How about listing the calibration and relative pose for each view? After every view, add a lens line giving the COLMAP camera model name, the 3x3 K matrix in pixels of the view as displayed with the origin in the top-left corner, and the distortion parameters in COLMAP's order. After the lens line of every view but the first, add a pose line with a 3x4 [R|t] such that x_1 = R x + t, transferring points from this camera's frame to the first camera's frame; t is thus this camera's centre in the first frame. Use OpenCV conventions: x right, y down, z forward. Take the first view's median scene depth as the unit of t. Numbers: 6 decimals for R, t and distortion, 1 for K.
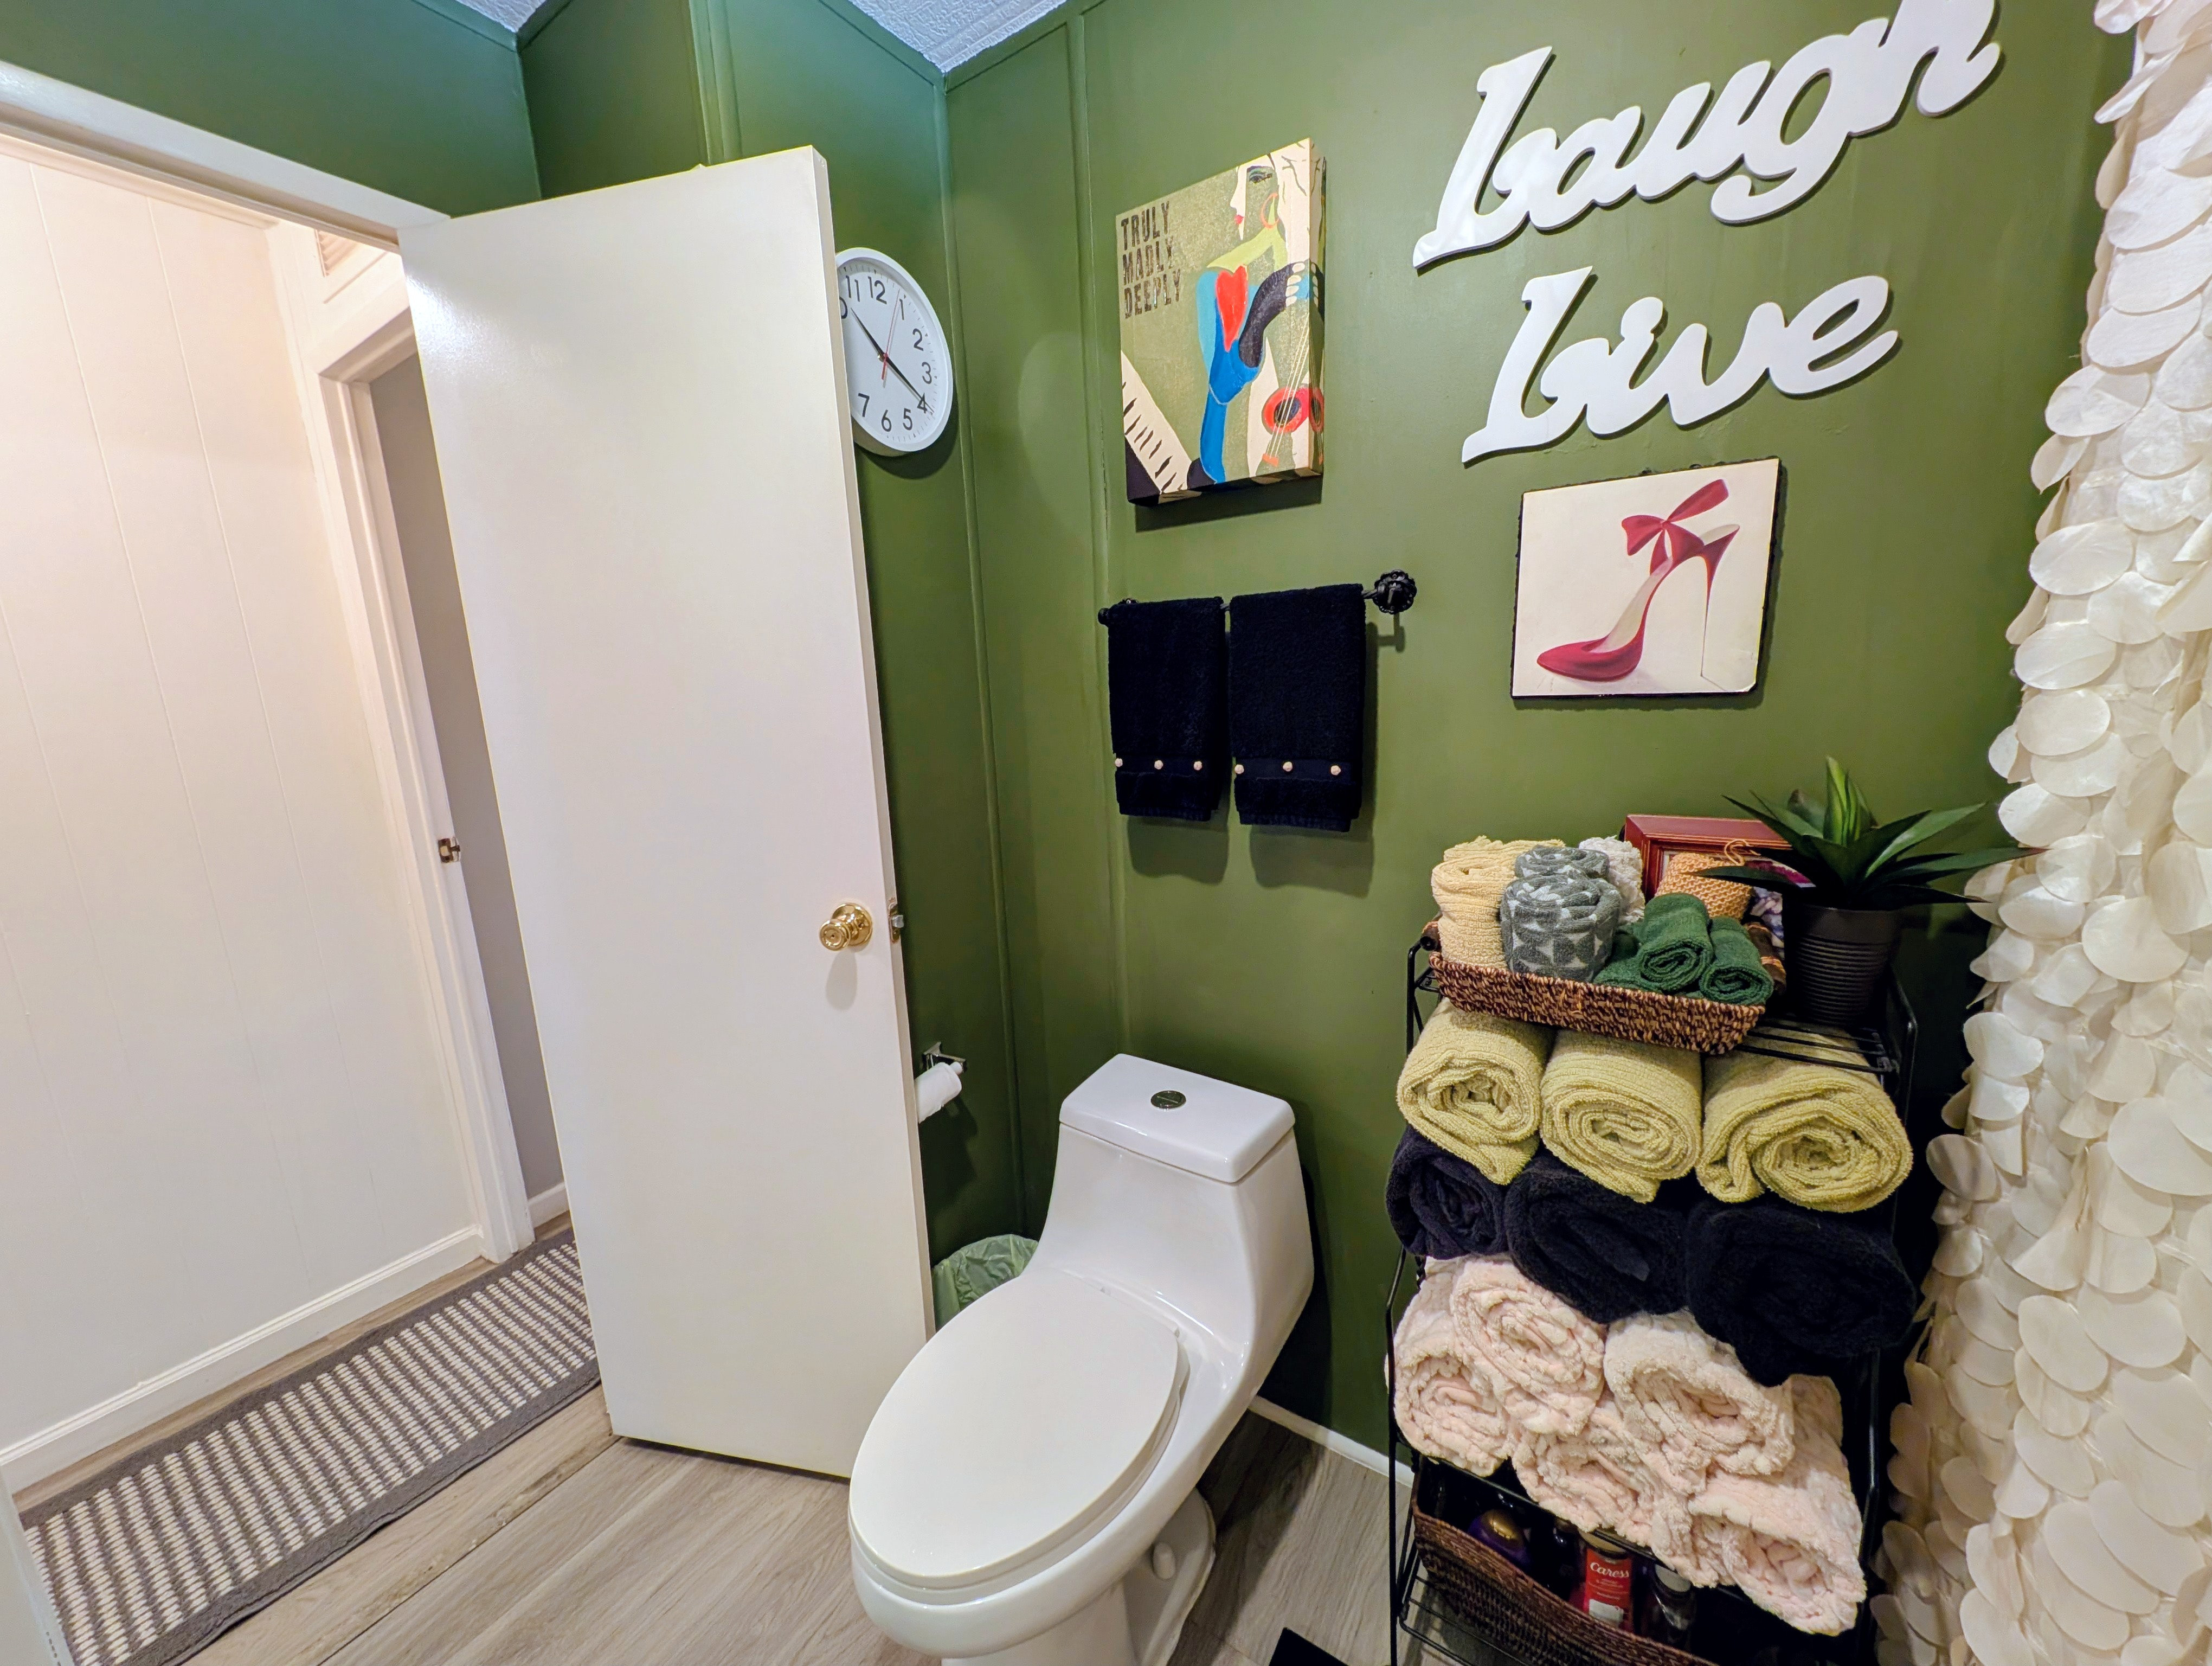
lens RADIAL K [[856.8, 0, 1114.7], [0, 856.8, 835.7], [0, 0, 1]] dist [0.011793, -0.005594]
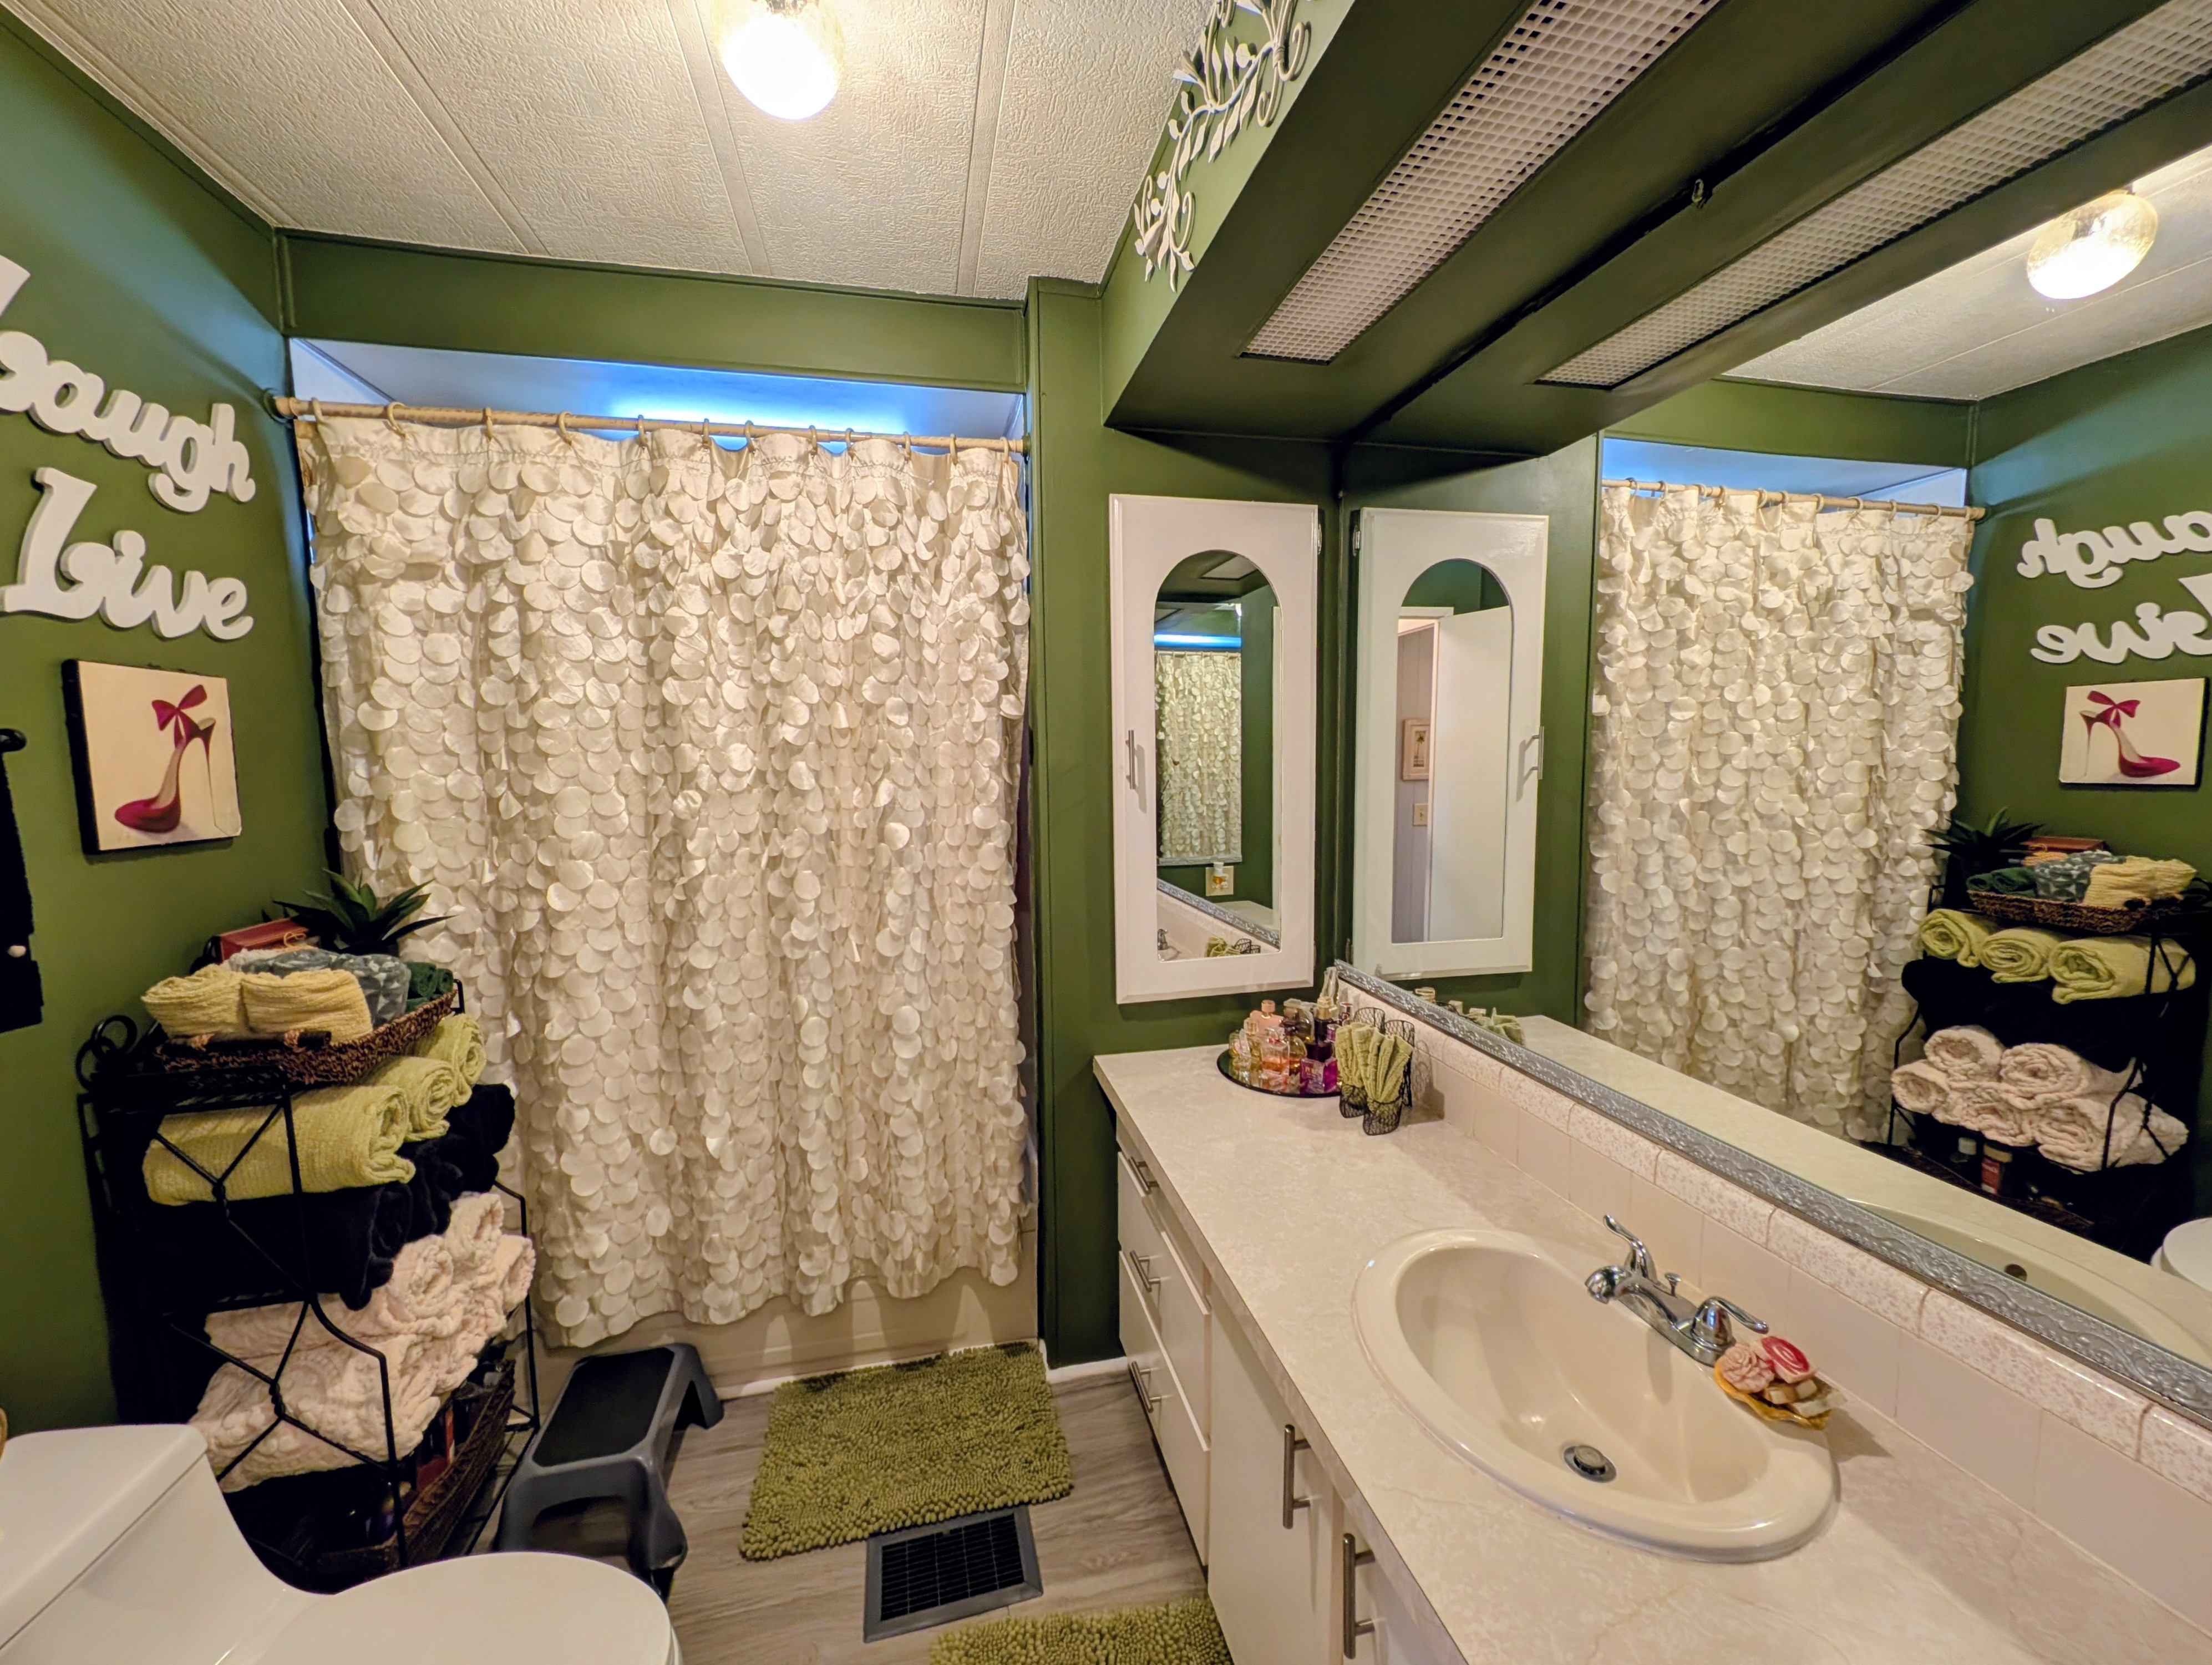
lens RADIAL K [[856.7, 0, 1114.7], [0, 856.7, 835.2], [0, 0, 1]] dist [0.011793, -0.005594]
pose [[-0.740252, -0.009163, 0.672267, -1.267775], [0.173779, 0.963321, 0.204483, -0.206207], [-0.649483, 0.268195, -0.711508, 1.072388]]
